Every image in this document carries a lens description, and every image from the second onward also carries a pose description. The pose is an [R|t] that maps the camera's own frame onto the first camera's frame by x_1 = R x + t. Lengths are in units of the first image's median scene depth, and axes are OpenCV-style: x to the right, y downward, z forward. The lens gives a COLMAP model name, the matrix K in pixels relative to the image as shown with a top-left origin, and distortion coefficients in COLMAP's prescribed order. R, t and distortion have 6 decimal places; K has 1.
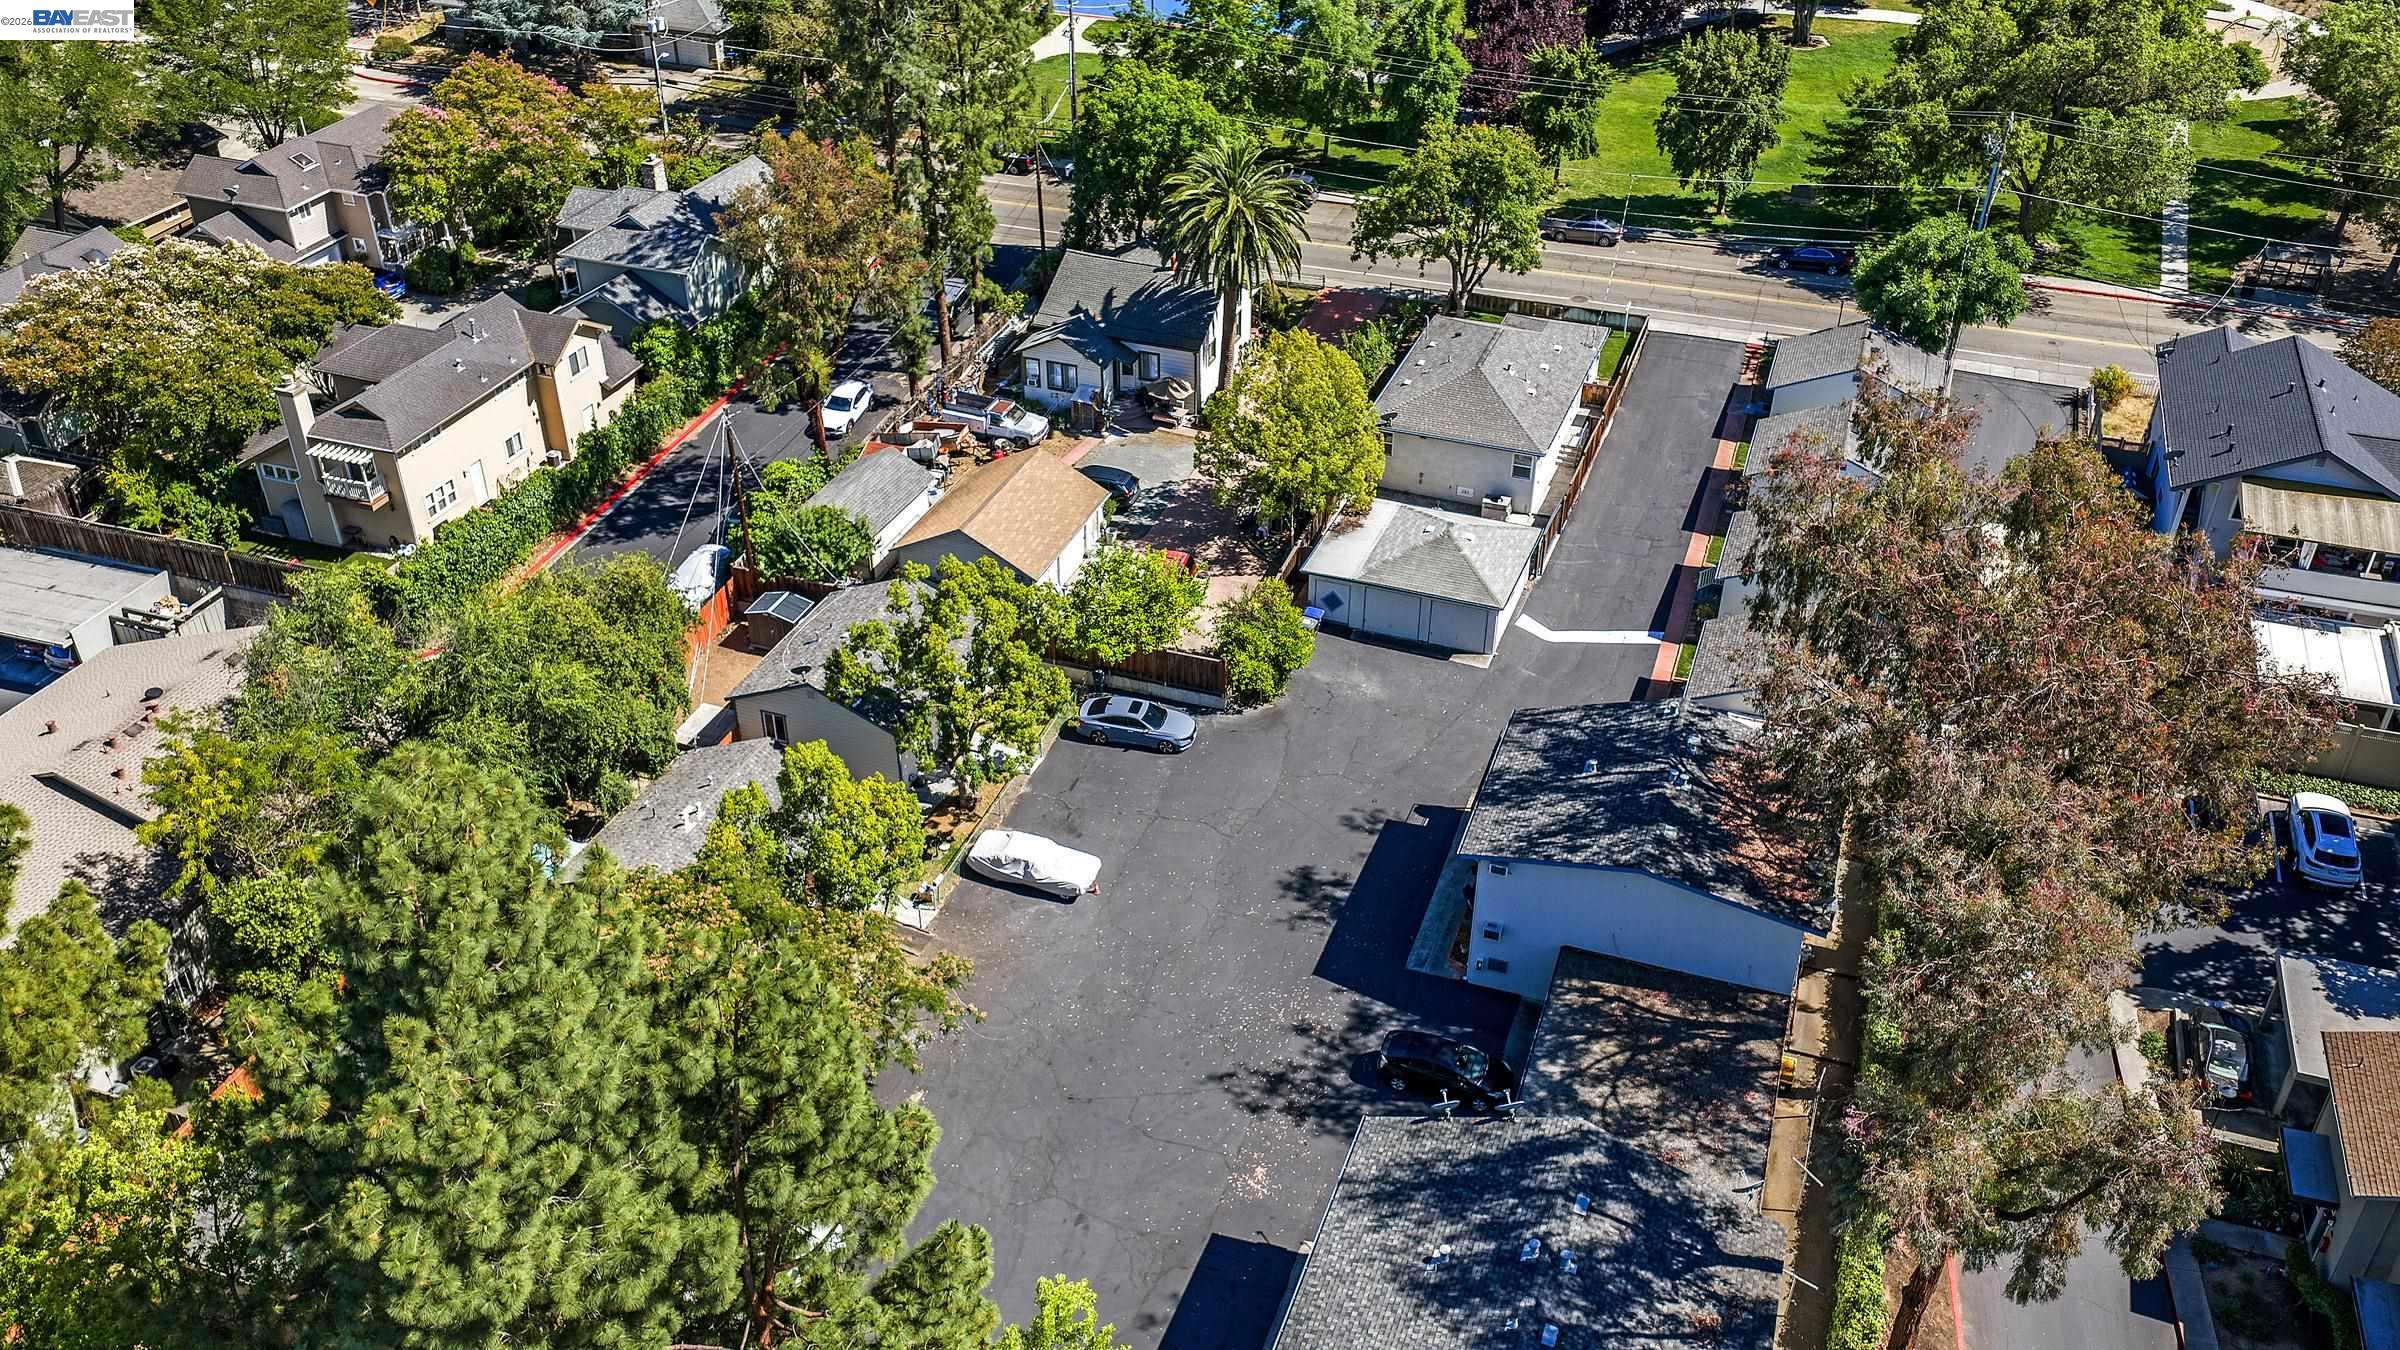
lens RADIAL K [[1965.3, 0, 1200.0], [0, 1965.3, 675.0], [0, 0, 1]] dist [0.091808, -0.095938]
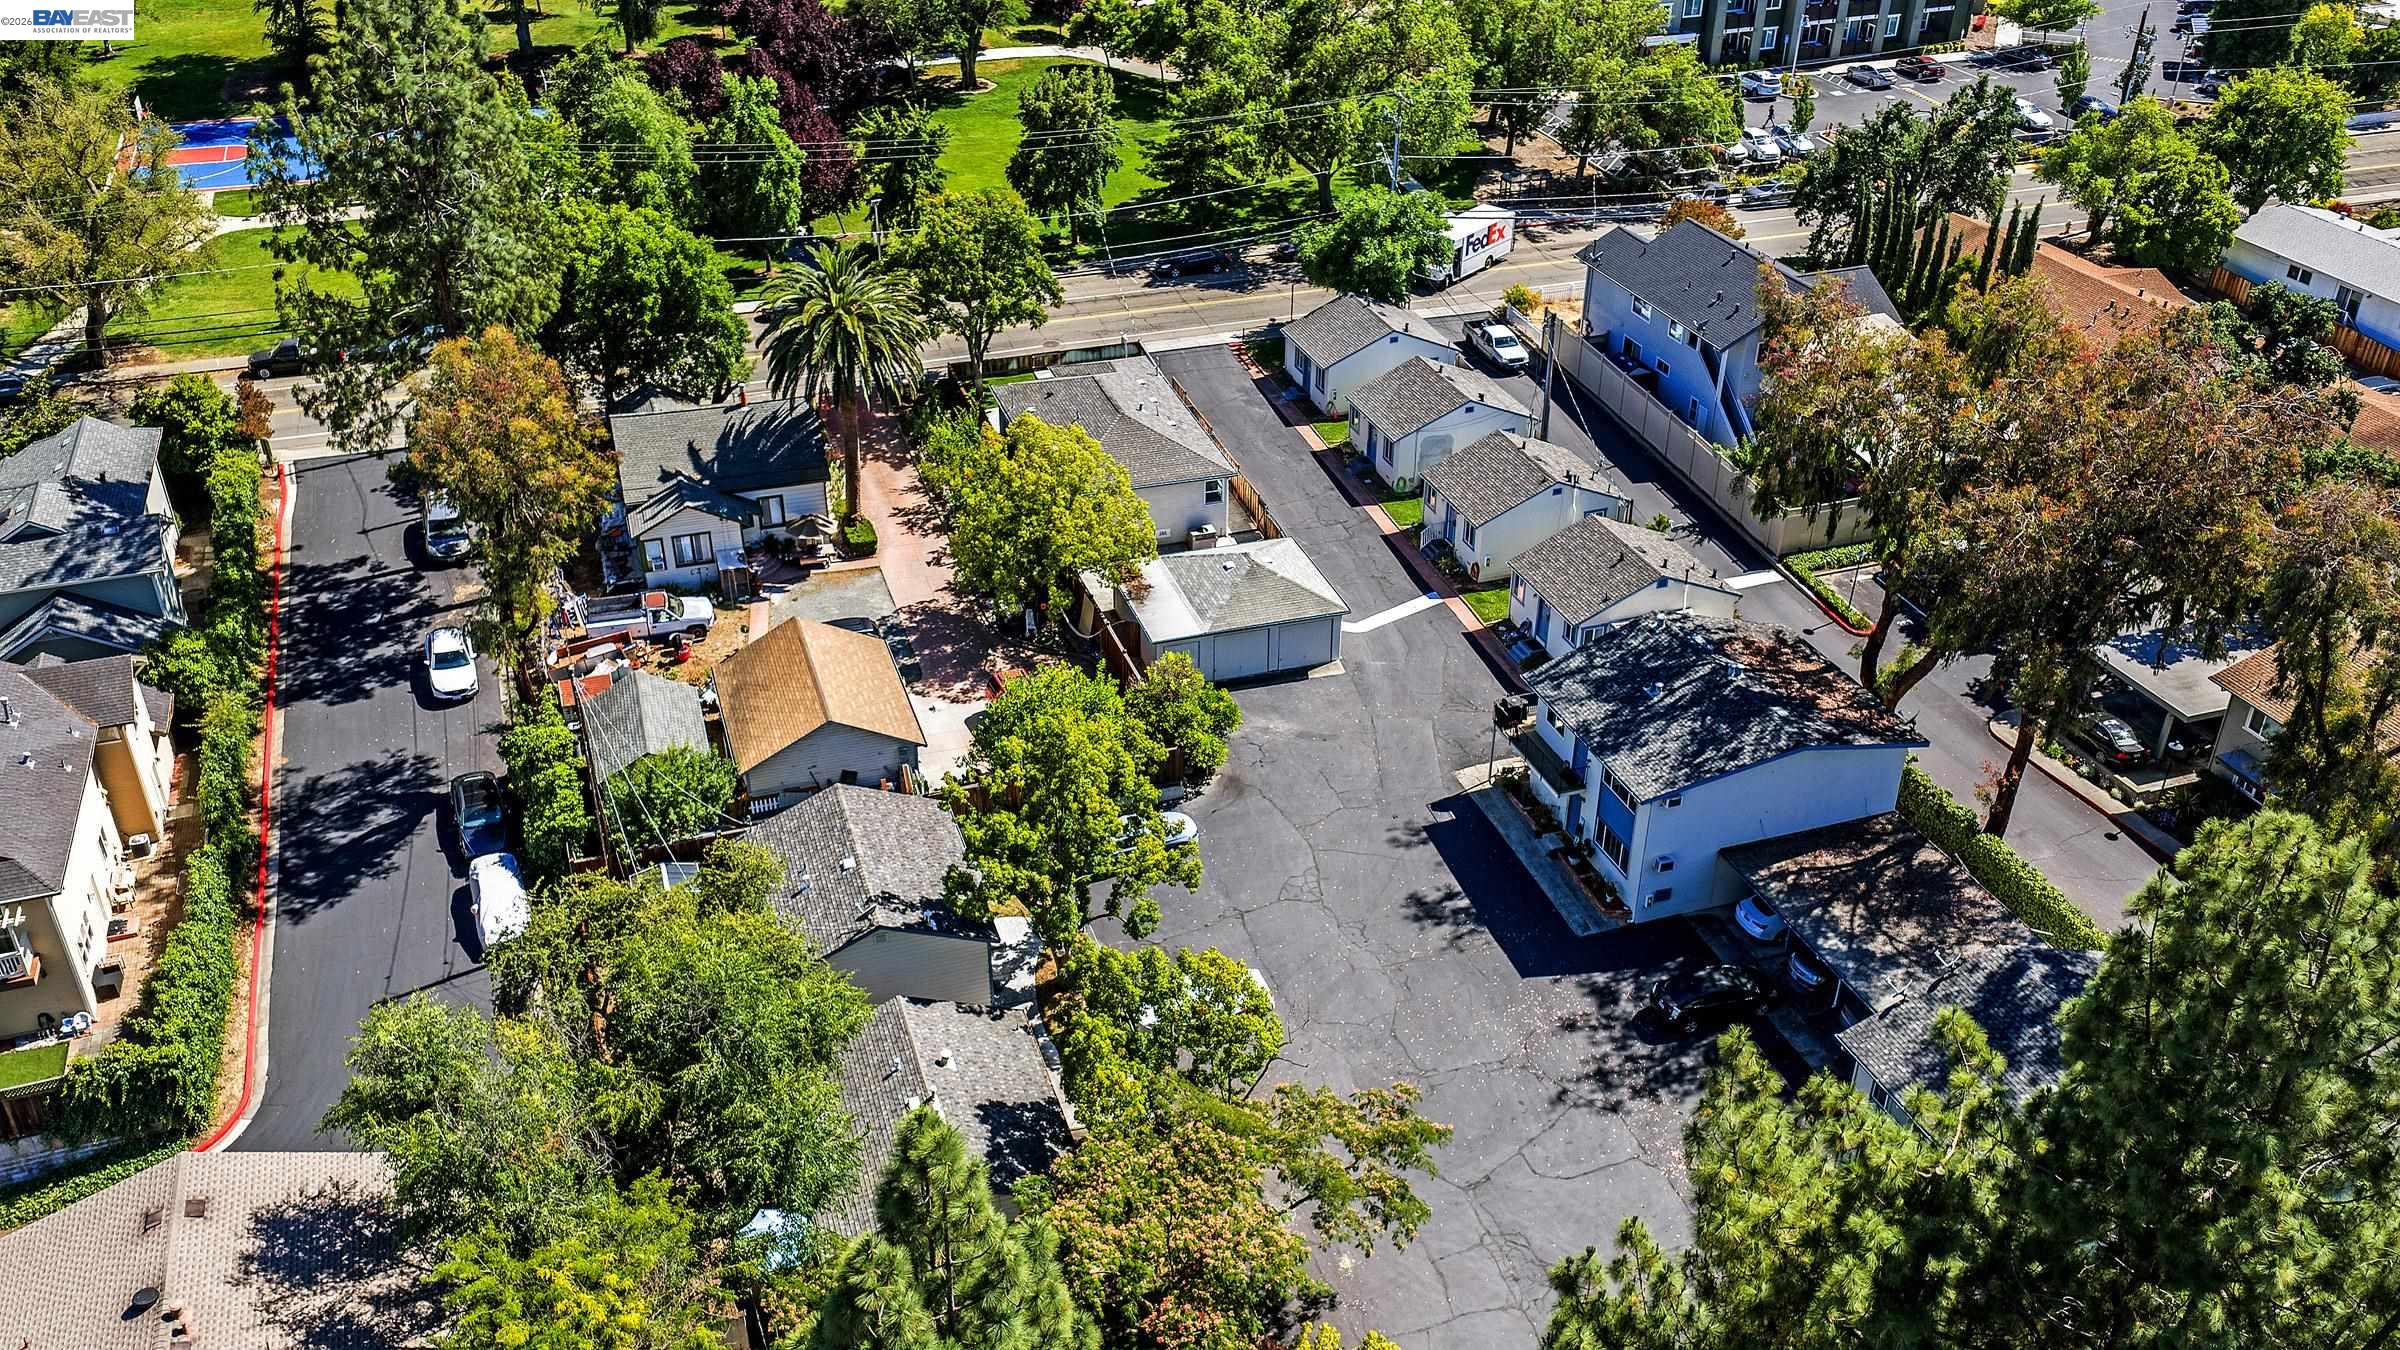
lens RADIAL K [[1965.3, 0, 1200.0], [0, 1965.3, 675.0], [0, 0, 1]] dist [0.091808, -0.095938]
pose [[0.780592, -0.322274, 0.535551, -0.389580], [0.343088, 0.937130, 0.063861, -0.078975], [-0.522462, 0.133892, 0.842085, 0.151157]]
